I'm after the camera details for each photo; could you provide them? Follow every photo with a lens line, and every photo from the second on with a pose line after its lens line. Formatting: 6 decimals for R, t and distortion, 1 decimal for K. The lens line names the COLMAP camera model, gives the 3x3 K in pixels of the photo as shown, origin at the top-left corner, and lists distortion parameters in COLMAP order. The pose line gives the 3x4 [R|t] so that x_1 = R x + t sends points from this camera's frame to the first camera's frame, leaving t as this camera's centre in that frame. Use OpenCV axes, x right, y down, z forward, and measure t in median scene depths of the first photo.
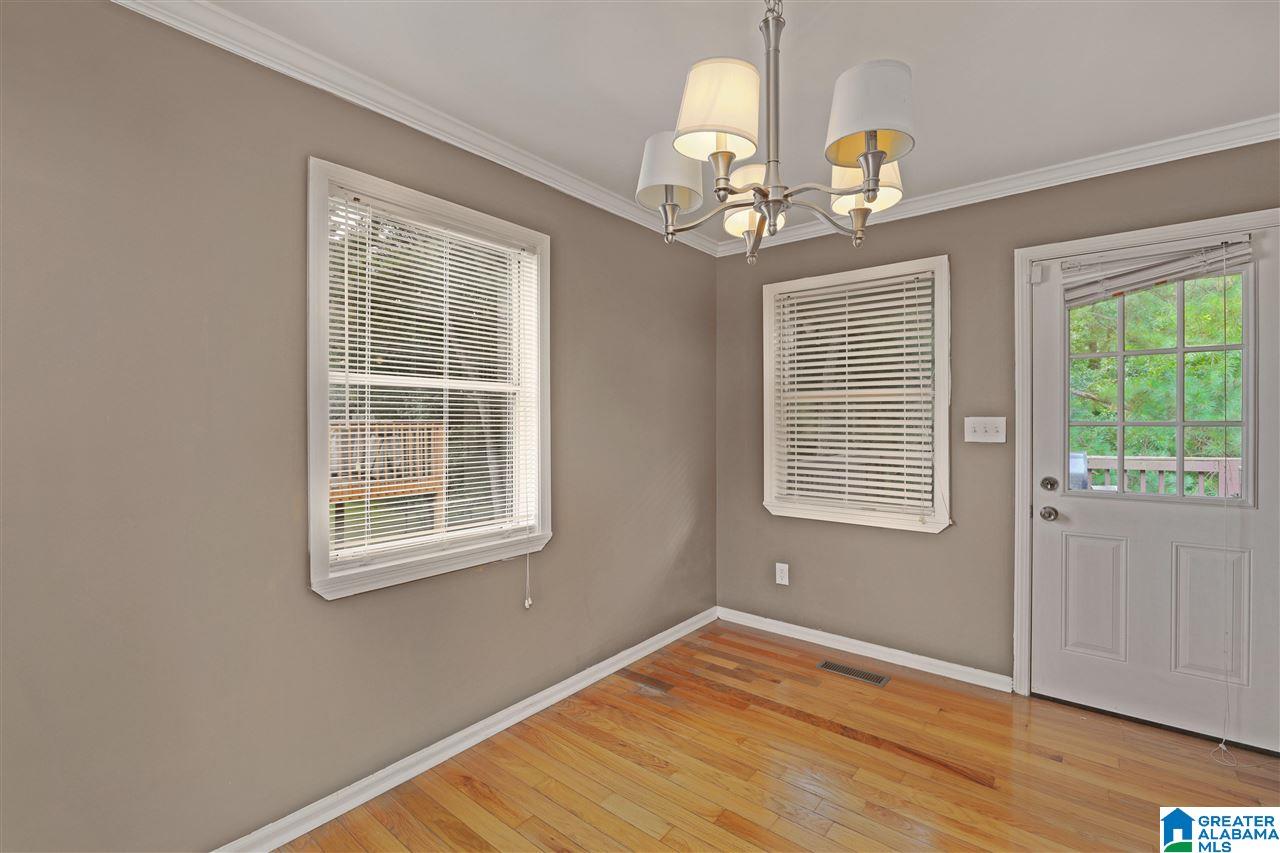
lens RADIAL K [[561.1, 0, 641.0], [0, 561.1, 422.9], [0, 0, 1]] dist [0.000625, -0.000030]
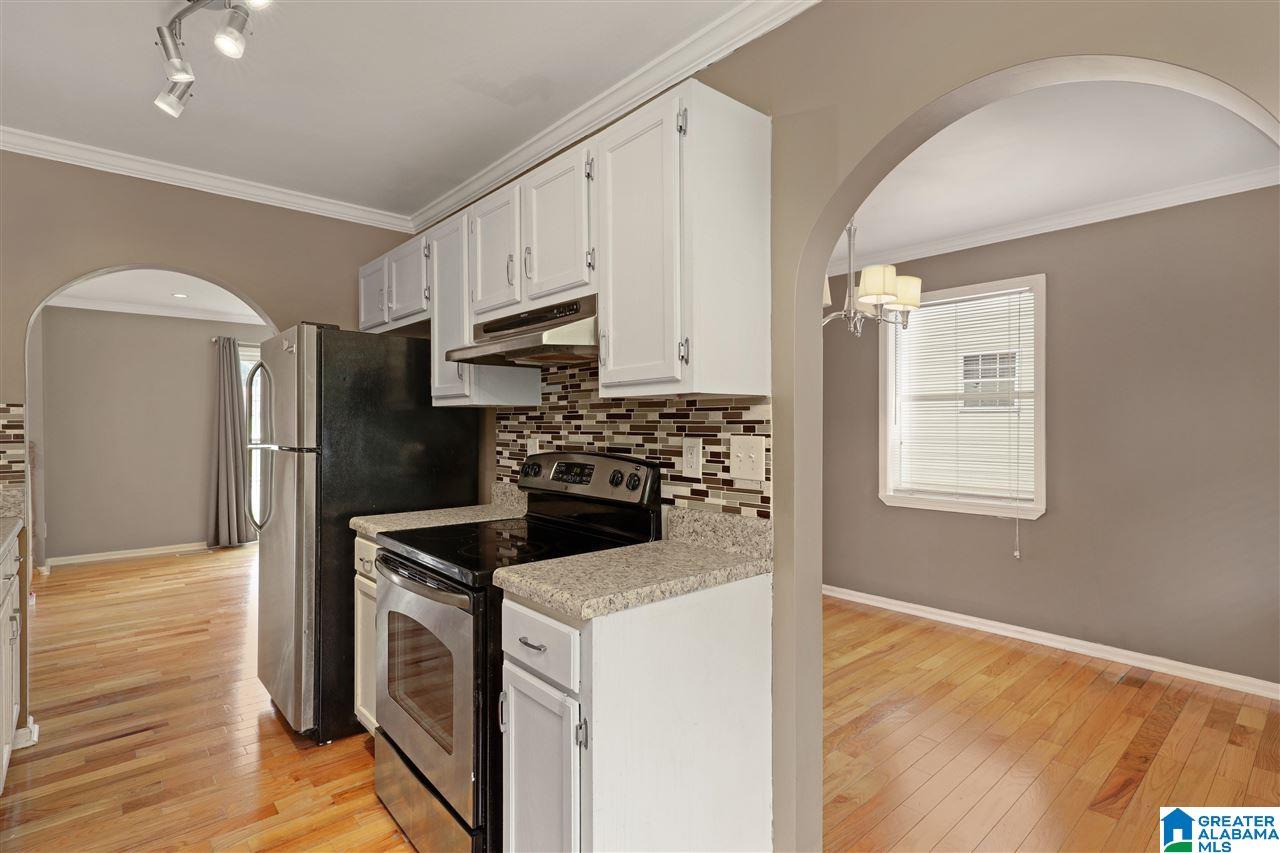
lens RADIAL K [[633.3, 0, 640.0], [0, 633.3, 424.1], [0, 0, 1]] dist [-0.007187, -0.001026]
pose [[-0.151602, 0.007527, -0.988413, 1.453243], [-0.007519, 0.999933, 0.008768, 0.000388], [0.988413, 0.008762, -0.151535, 0.332325]]
